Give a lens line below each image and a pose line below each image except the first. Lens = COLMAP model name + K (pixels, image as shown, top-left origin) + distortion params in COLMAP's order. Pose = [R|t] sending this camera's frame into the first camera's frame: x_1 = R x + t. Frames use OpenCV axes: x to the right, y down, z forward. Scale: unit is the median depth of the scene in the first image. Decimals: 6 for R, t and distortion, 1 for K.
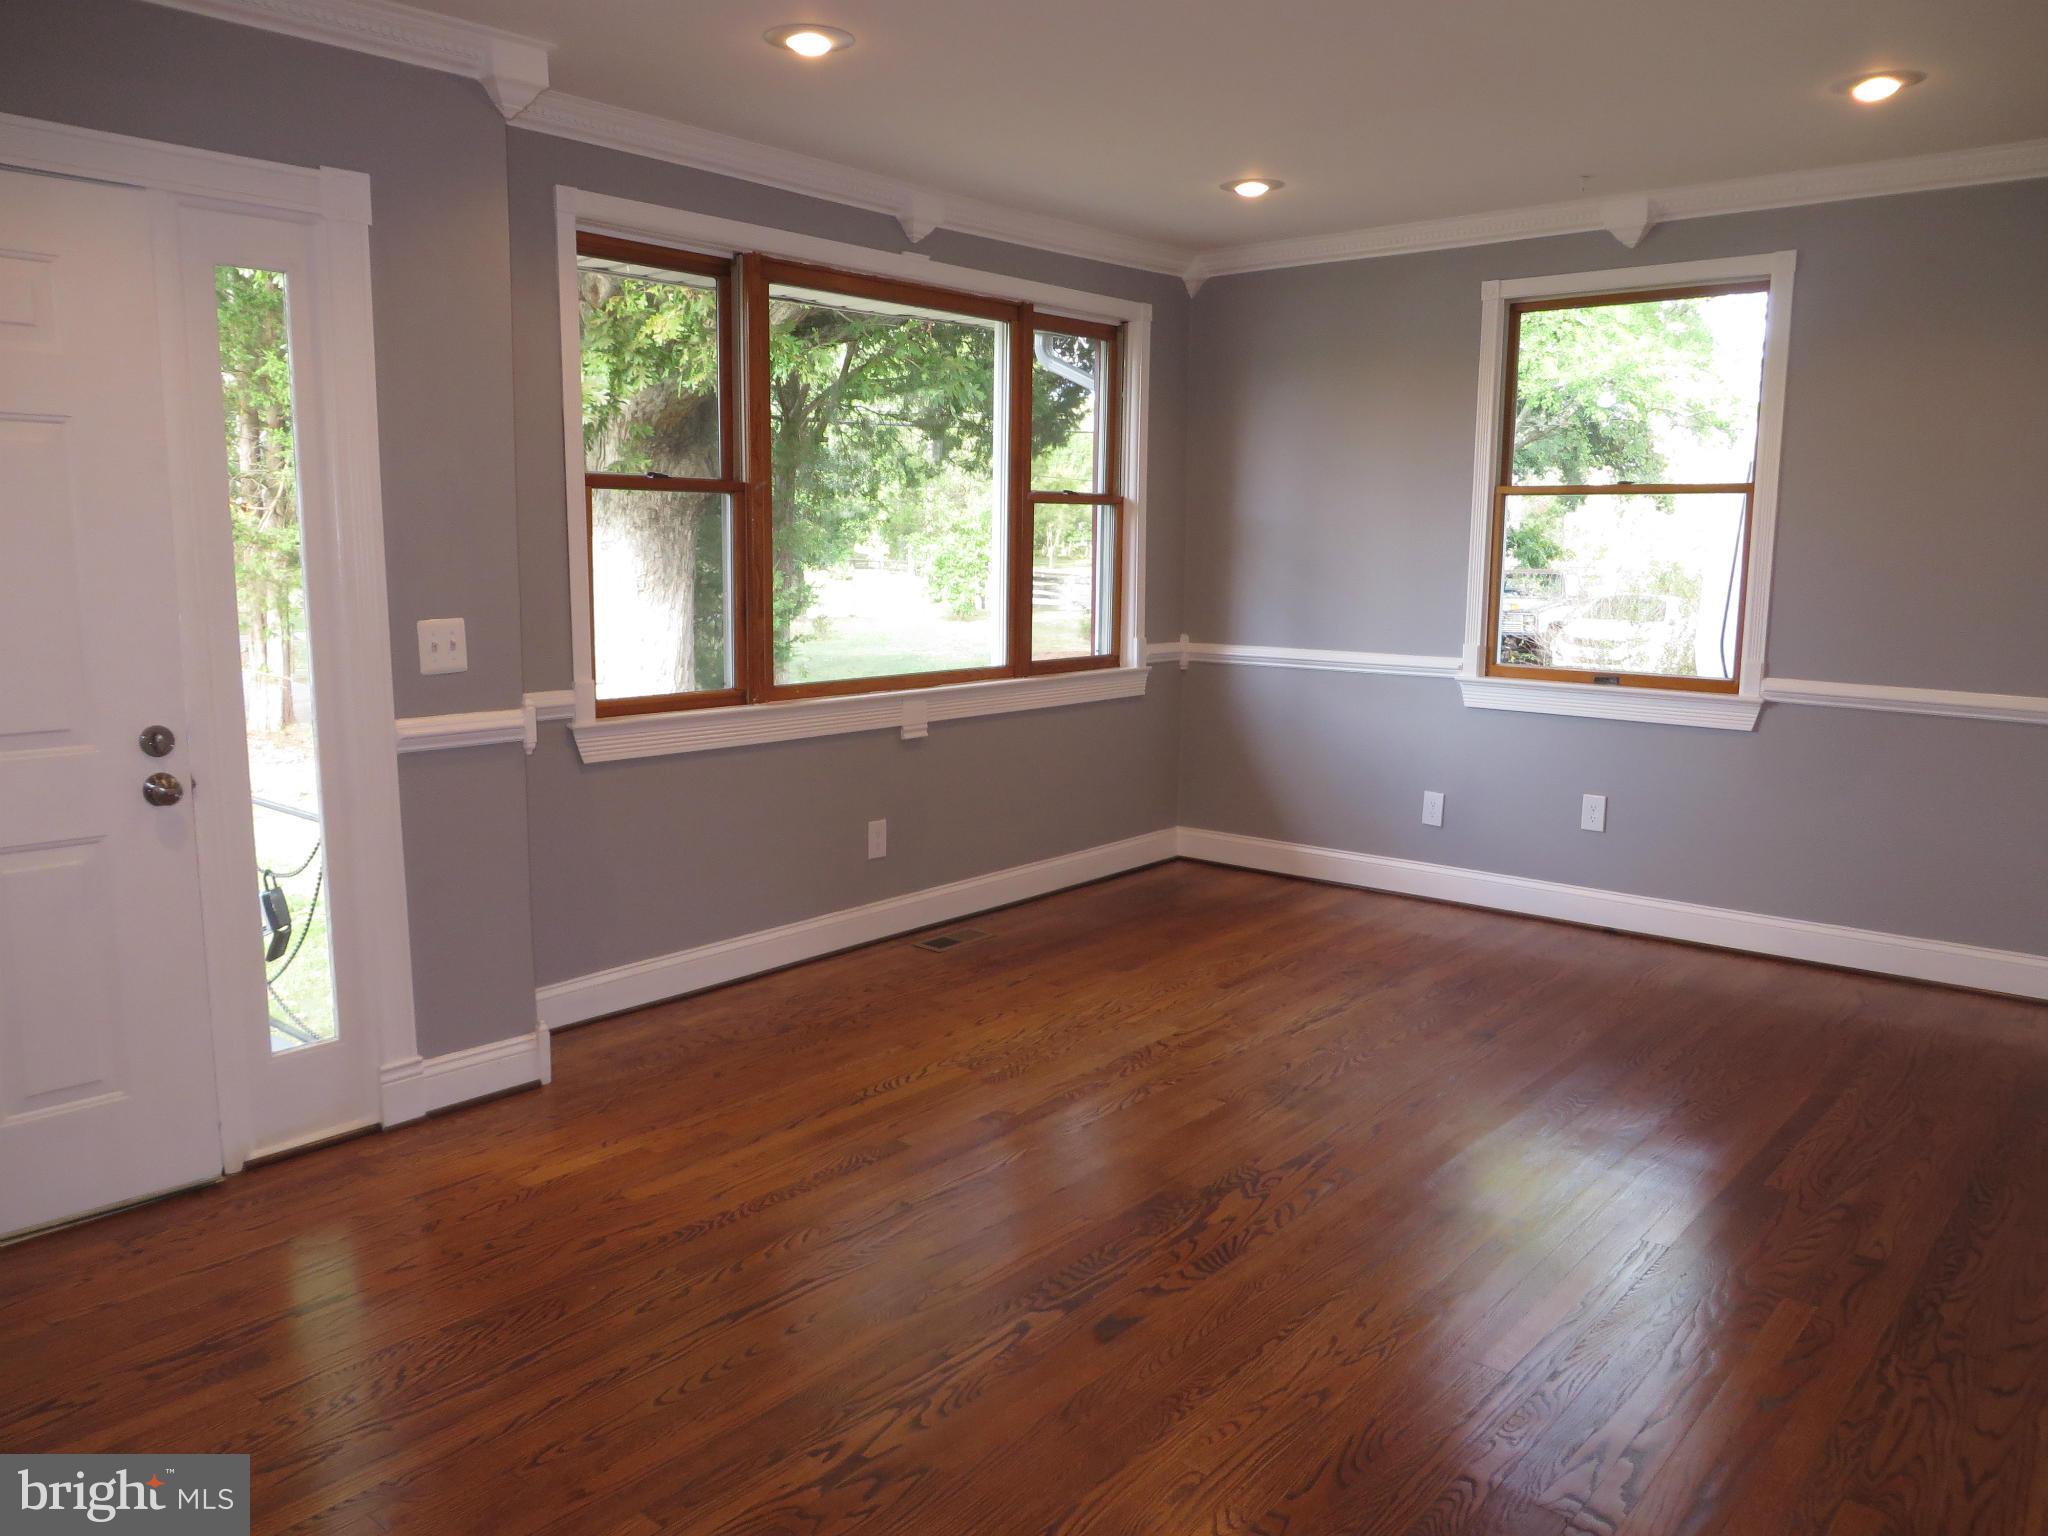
lens RADIAL K [[1483.0, 0, 1021.7], [0, 1483.0, 768.0], [0, 0, 1]] dist [-0.013455, -0.000738]
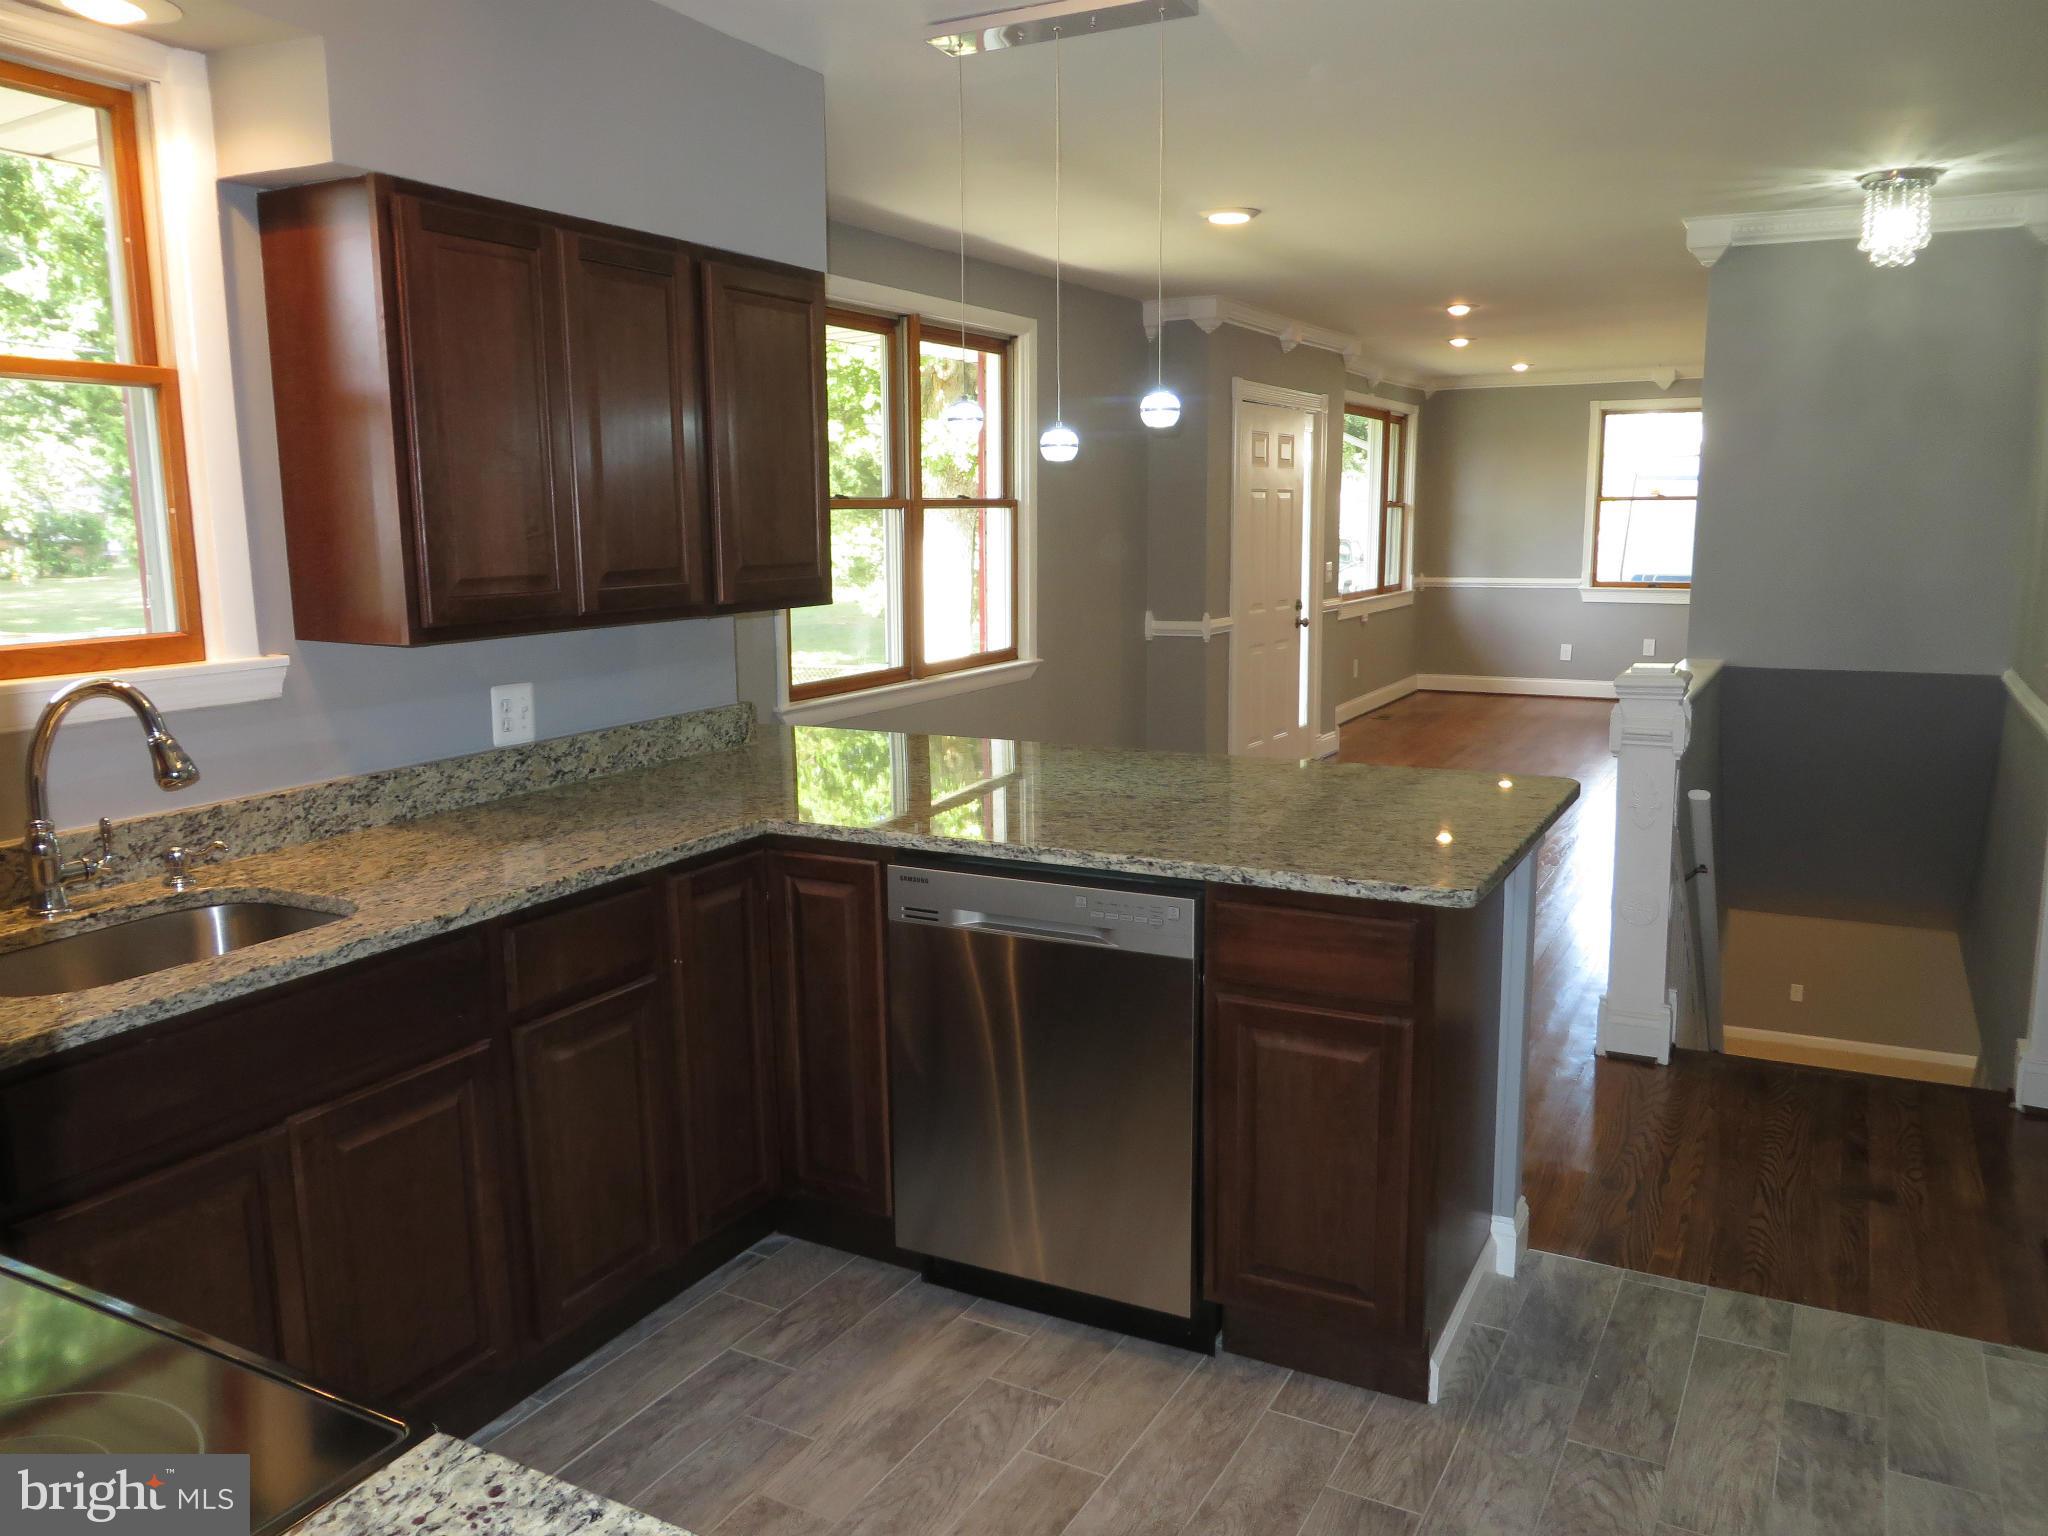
lens RADIAL K [[1528.0, 0, 1031.6], [0, 1528.0, 768.8], [0, 0, 1]] dist [0.002886, 0.001148]
pose [[0.974191, -0.050680, 0.219962, -0.874354], [0.048126, 0.998697, 0.016958, 0.110576], [-0.220535, -0.005934, 0.975361, -0.865449]]
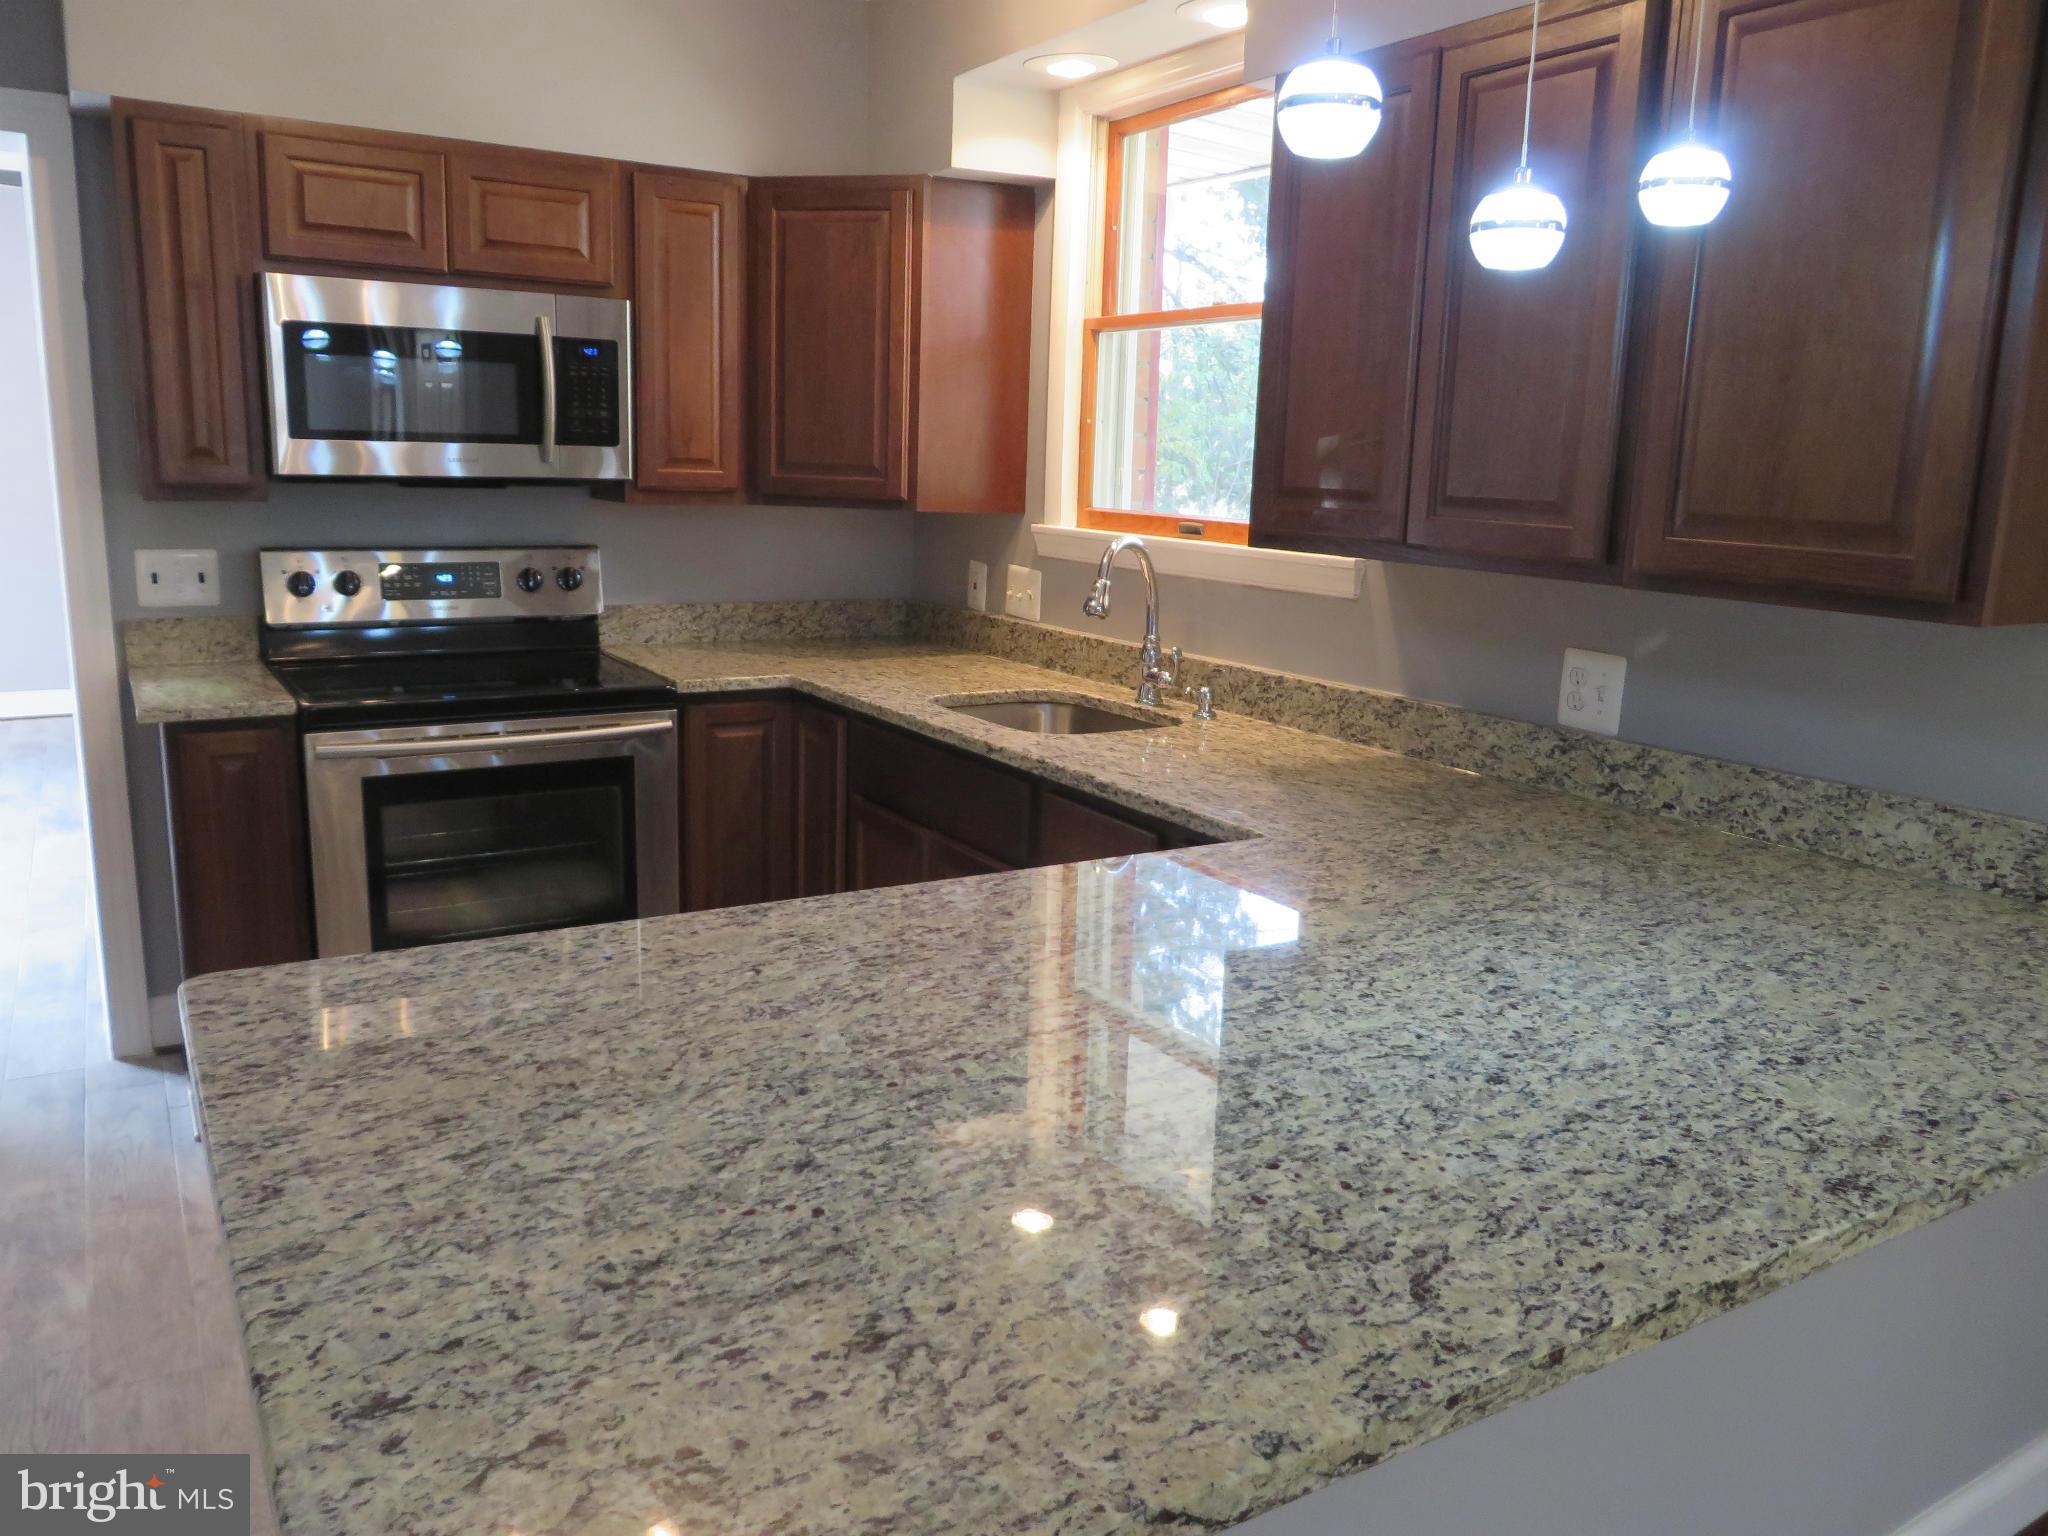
lens RADIAL K [[1528.0, 0, 1030.2], [0, 1528.0, 764.7], [0, 0, 1]] dist [0.002886, 0.001148]
pose [[-0.299968, 0.176260, -0.937524, 3.284730], [-0.178358, 0.955089, 0.236630, -0.670461], [0.937127, 0.238197, -0.255059, 5.143514]]
